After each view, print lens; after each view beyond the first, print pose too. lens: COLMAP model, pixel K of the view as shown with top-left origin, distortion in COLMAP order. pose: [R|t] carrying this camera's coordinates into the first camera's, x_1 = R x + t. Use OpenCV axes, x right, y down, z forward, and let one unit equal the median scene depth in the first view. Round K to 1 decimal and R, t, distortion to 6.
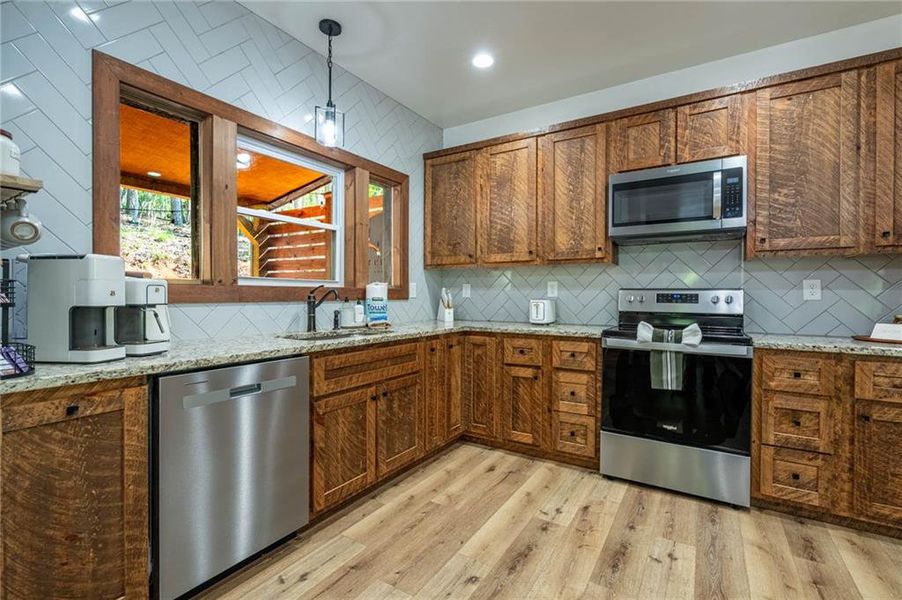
lens RADIAL K [[405.5, 0, 452.5], [0, 405.5, 297.5], [0, 0, 1]] dist [-0.002205, 0.000884]
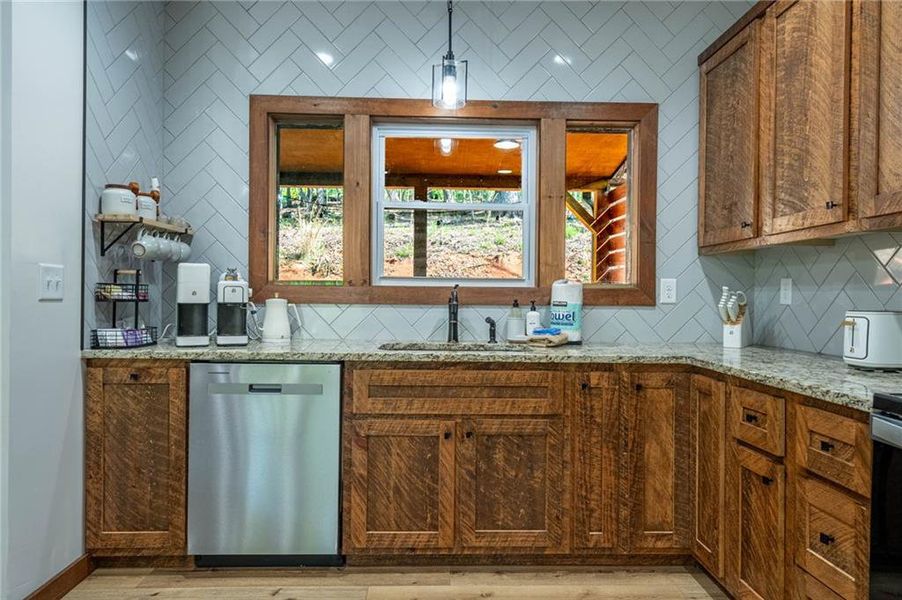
lens RADIAL K [[564.7, 0, 455.9], [0, 564.7, 296.7], [0, 0, 1]] dist [0.006450, 0.003620]
pose [[0.558681, 0.004191, -0.829372, 0.589678], [-0.014273, 0.999888, -0.004562, -0.001766], [0.829260, 0.014386, 0.558678, 0.377586]]
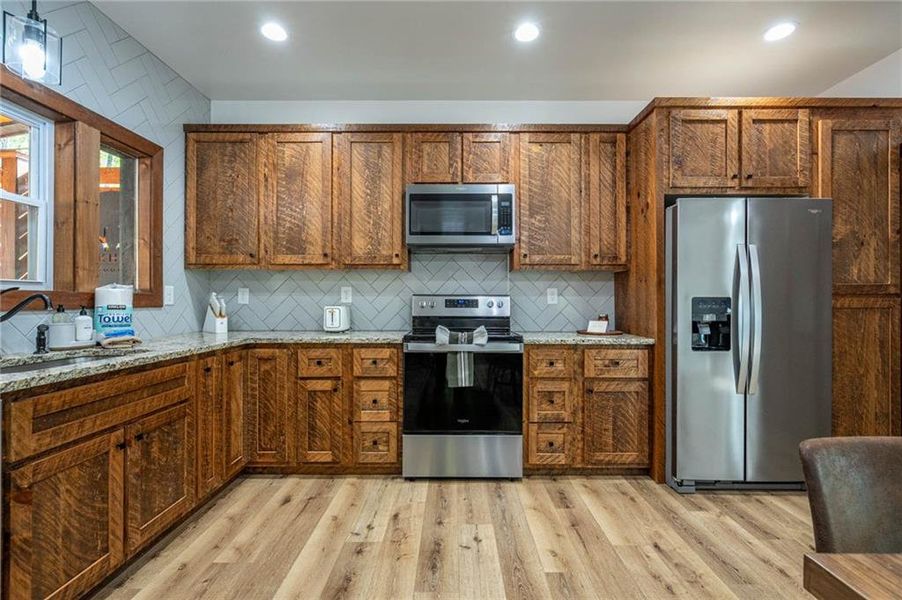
lens RADIAL K [[406.9, 0, 451.5], [0, 406.9, 298.9], [0, 0, 1]] dist [-0.002558, 0.001051]
pose [[0.849104, -0.001013, 0.528225, -0.068104], [0.006260, 0.999947, -0.008144, -0.001790], [-0.528189, 0.010222, 0.849066, 0.067968]]
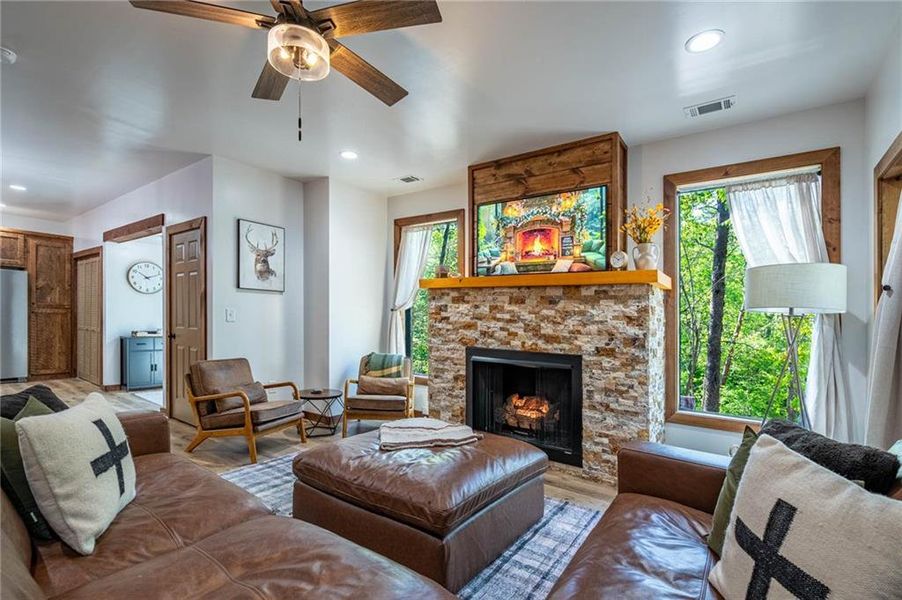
lens RADIAL K [[420.9, 0, 452.2], [0, 420.9, 331.6], [0, 0, 1]] dist [0.000331, -0.000075]
pose [[0.078858, -0.030518, 0.996419, -1.242846], [-0.022274, 0.999228, 0.032367, -0.007375], [-0.996637, -0.024747, 0.078117, -2.467141]]
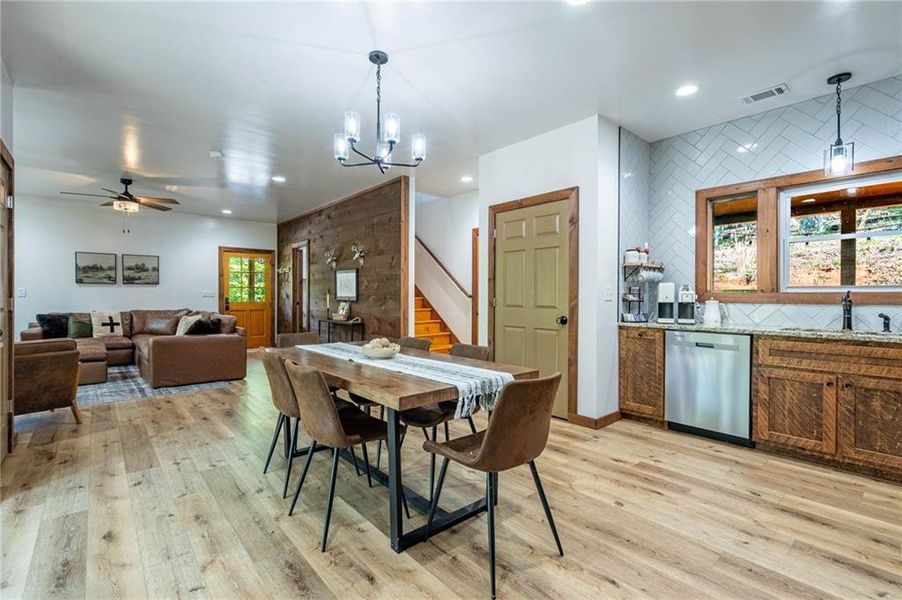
lens RADIAL K [[406.9, 0, 451.5], [0, 406.9, 298.9], [0, 0, 1]] dist [-0.002558, 0.001051]
pose [[-0.292355, -0.000163, -0.956310, 1.133463], [-0.012264, 0.999918, 0.003579, 0.003181], [0.956231, 0.012774, -0.292333, 0.240123]]
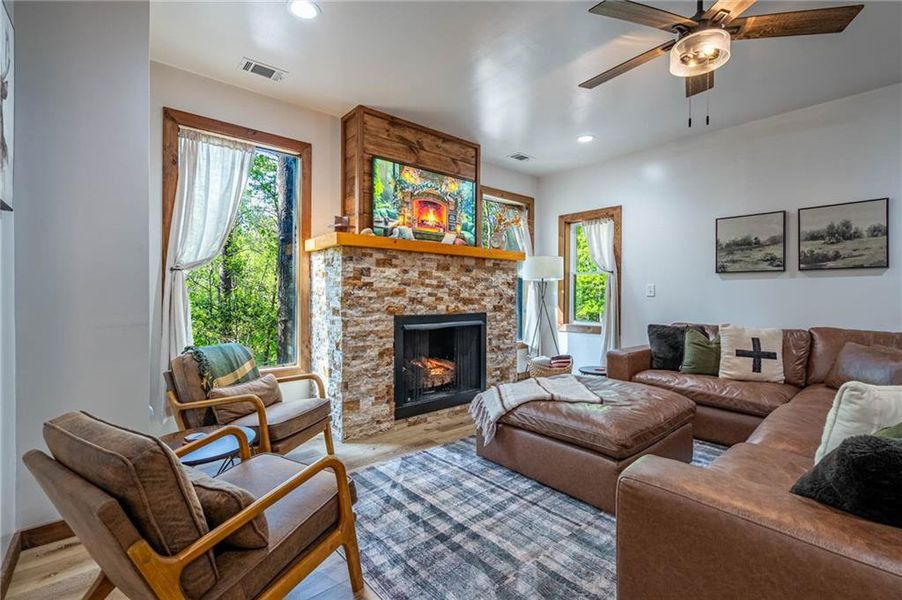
lens RADIAL K [[406.9, 0, 451.5], [0, 406.9, 298.9], [0, 0, 1]] dist [-0.002558, 0.001051]
pose [[-0.951279, -0.013064, 0.308053, -0.347393], [-0.007123, 0.999766, 0.020403, 0.011422], [-0.308248, 0.017215, -0.951150, -1.260557]]
